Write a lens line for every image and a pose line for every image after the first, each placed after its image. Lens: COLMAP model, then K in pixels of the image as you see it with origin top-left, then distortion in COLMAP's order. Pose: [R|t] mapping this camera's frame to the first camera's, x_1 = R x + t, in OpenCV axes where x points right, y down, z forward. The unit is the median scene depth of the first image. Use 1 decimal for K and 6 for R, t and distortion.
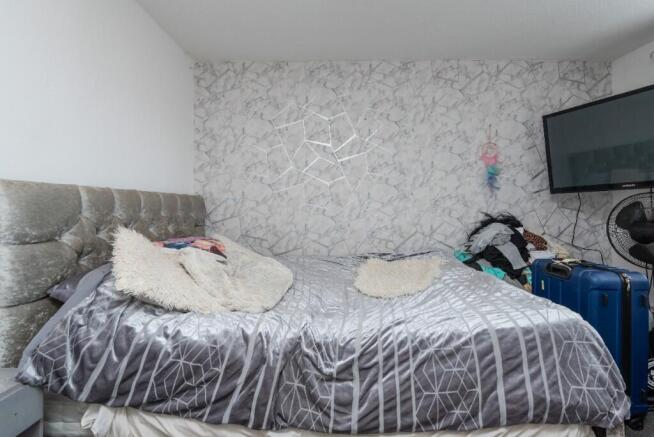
lens RADIAL K [[310.8, 0, 327.9], [0, 310.8, 214.1], [0, 0, 1]] dist [0.004064, -0.000101]
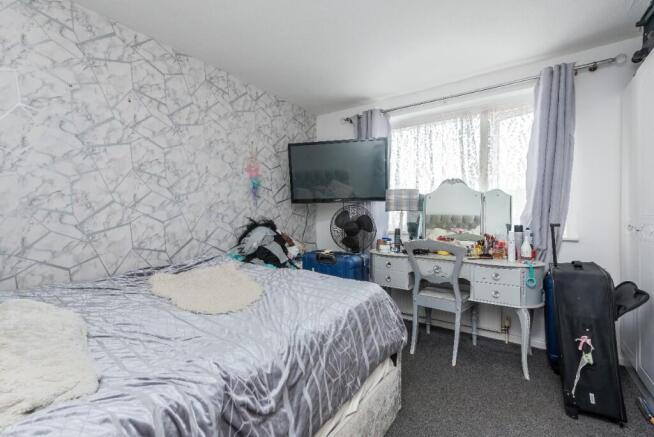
lens RADIAL K [[292.5, 0, 319.6], [0, 292.5, 219.8], [0, 0, 1]] dist [0.024654, -0.009968]
pose [[0.579945, -0.011598, 0.814573, -0.244009], [0.008823, 0.999929, 0.007955, -0.004450], [-0.814608, 0.002573, 0.580006, 0.184341]]
